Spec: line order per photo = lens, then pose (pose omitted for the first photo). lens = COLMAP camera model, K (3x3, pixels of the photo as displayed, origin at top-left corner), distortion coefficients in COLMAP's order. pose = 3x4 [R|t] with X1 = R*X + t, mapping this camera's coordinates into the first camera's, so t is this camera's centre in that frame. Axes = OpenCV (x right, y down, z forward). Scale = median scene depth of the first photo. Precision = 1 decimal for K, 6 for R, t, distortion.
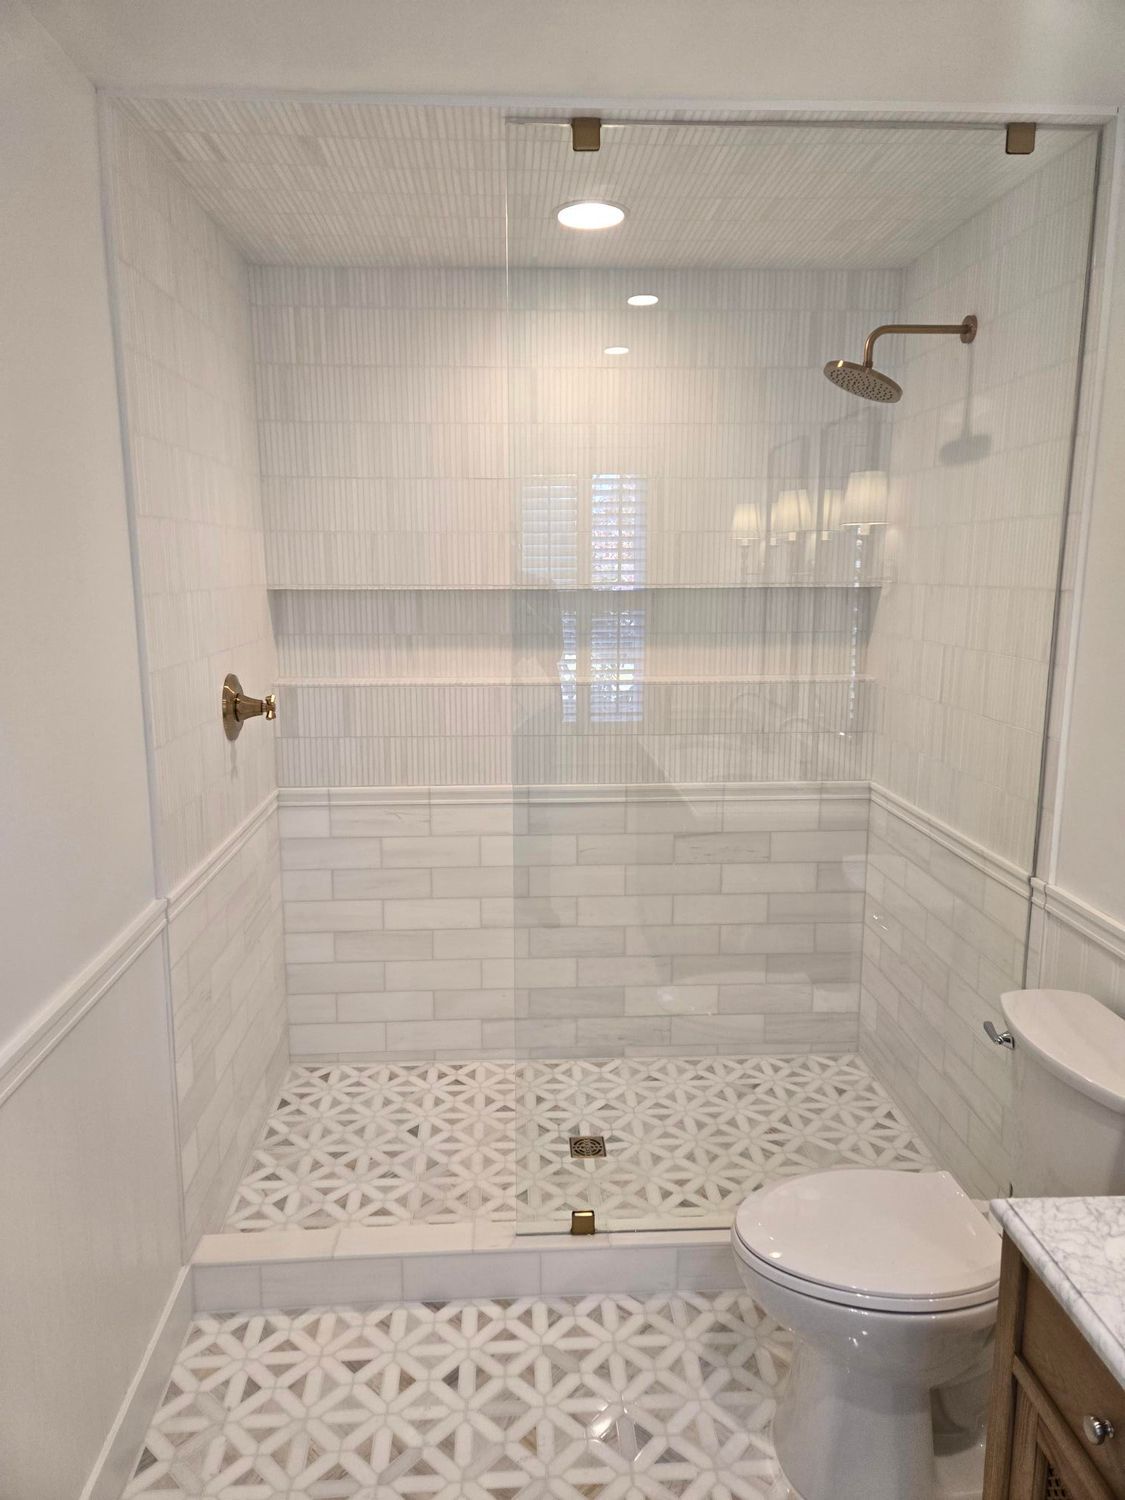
lens RADIAL K [[1002.7, 0, 563.9], [0, 1002.7, 730.6], [0, 0, 1]] dist [0.075625, -0.060173]
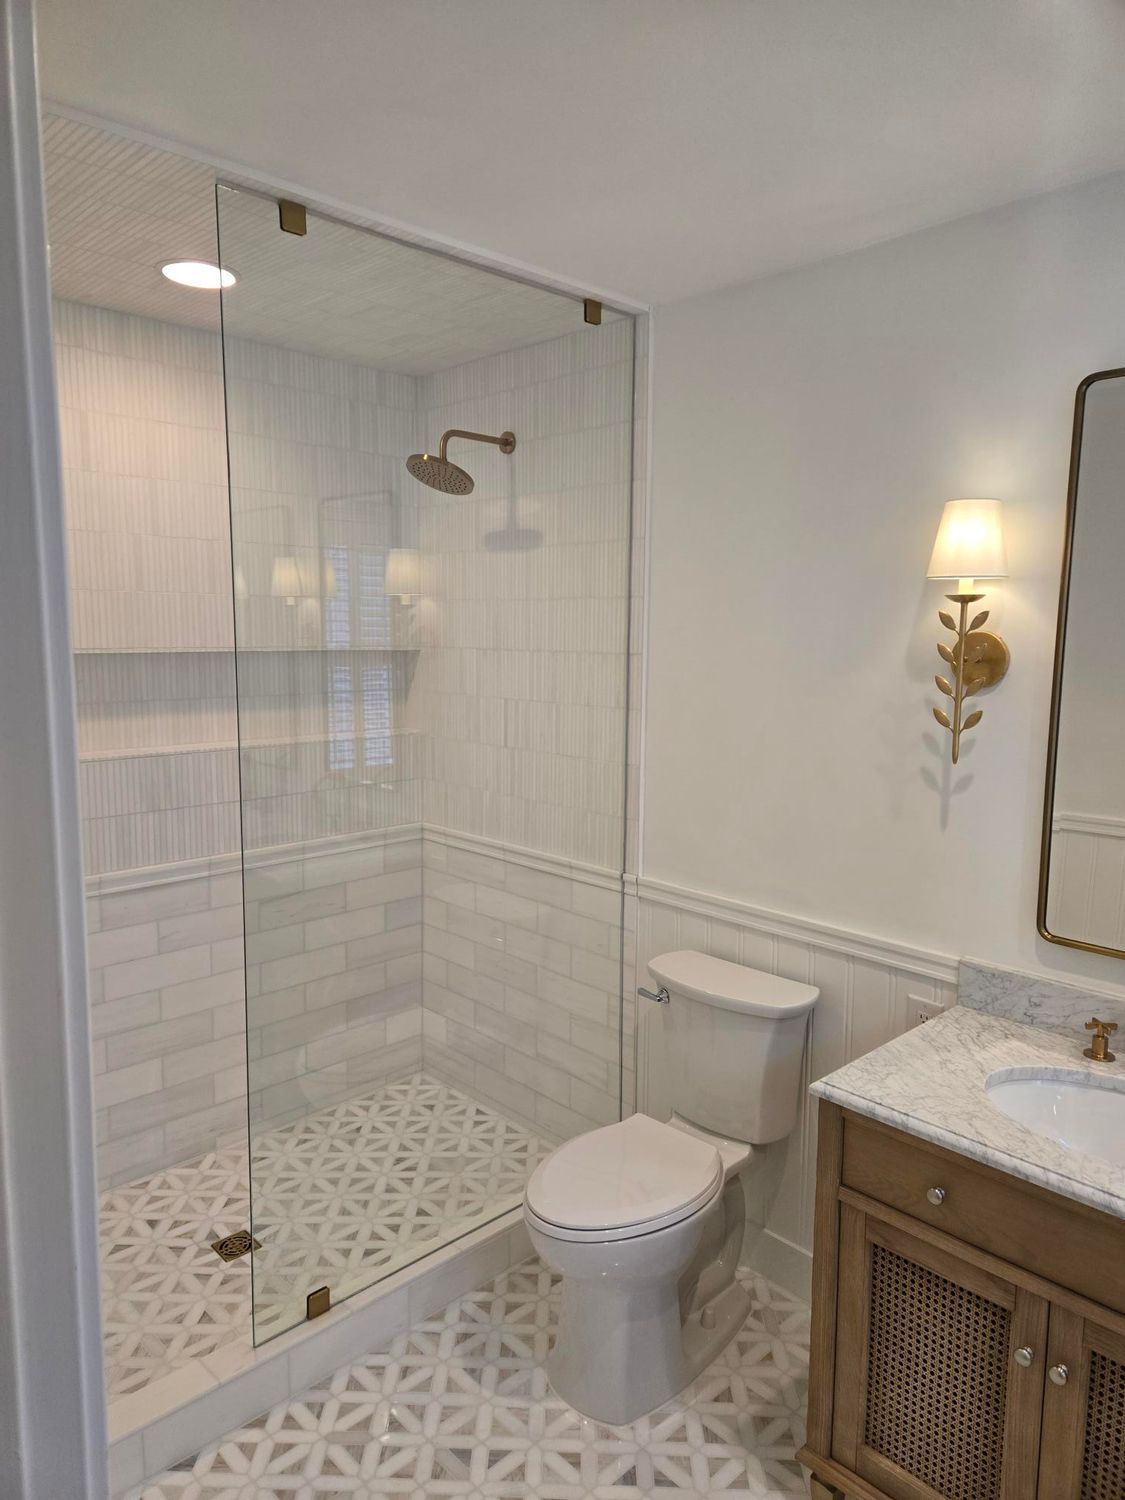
lens RADIAL K [[1002.7, 0, 550.2], [0, 1002.7, 741.2], [0, 0, 1]] dist [0.075625, -0.060173]
pose [[0.756066, -0.068265, 0.650926, -0.376532], [0.098431, 0.995094, -0.009971, -0.017738], [-0.647052, 0.071610, 0.759076, 0.068582]]
